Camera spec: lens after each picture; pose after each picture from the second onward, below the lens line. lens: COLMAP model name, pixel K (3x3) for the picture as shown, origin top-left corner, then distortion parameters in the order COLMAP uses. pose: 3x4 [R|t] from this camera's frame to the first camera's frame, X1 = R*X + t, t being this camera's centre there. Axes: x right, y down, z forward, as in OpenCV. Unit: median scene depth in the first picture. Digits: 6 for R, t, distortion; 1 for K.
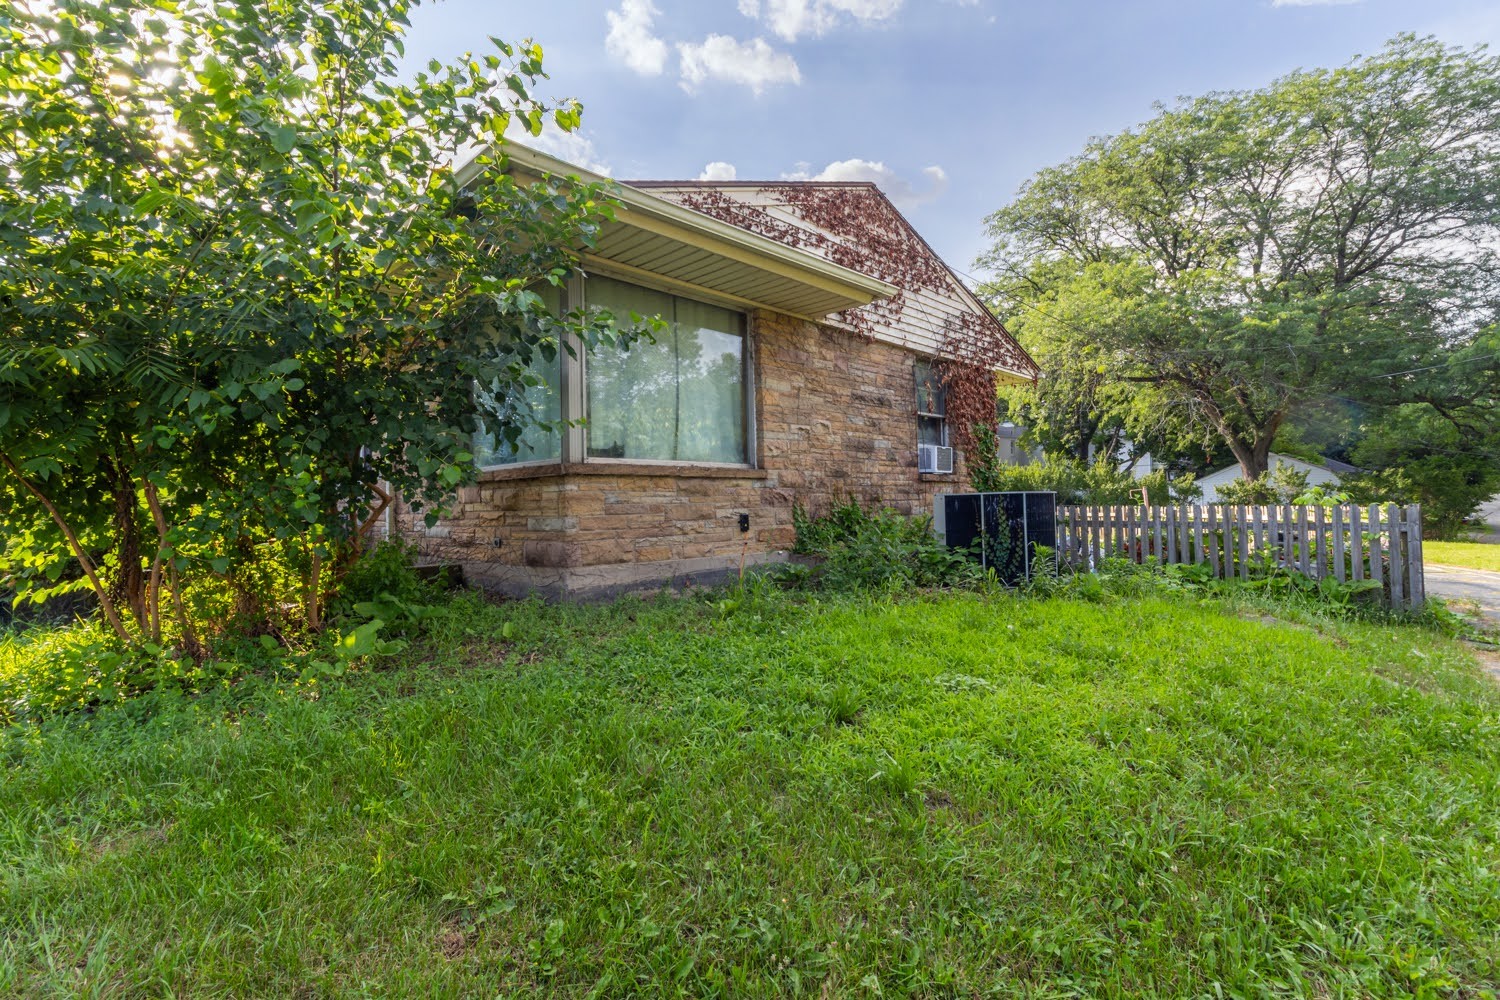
lens RADIAL K [[698.9, 0, 711.3], [0, 698.9, 506.4], [0, 0, 1]] dist [0.000501, 0.000116]
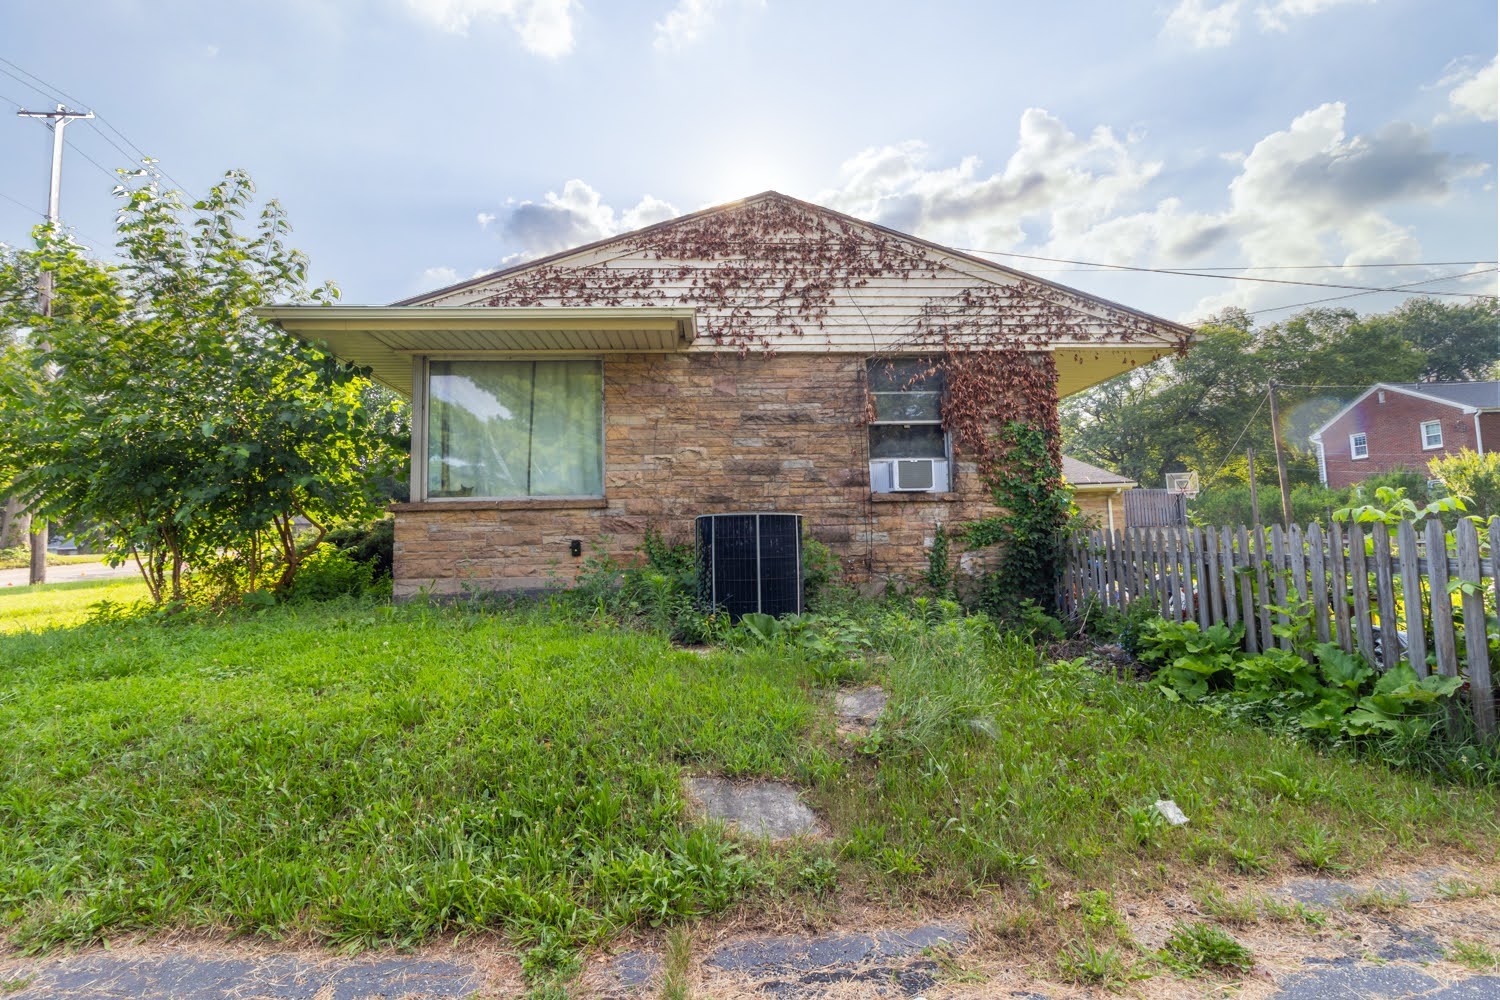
lens RADIAL K [[698.9, 0, 711.3], [0, 698.9, 506.4], [0, 0, 1]] dist [0.000501, 0.000116]
pose [[0.747036, -0.033525, -0.663938, 0.837243], [0.005315, 0.998997, -0.044463, 0.006473], [0.664763, 0.029687, 0.746465, 0.269552]]
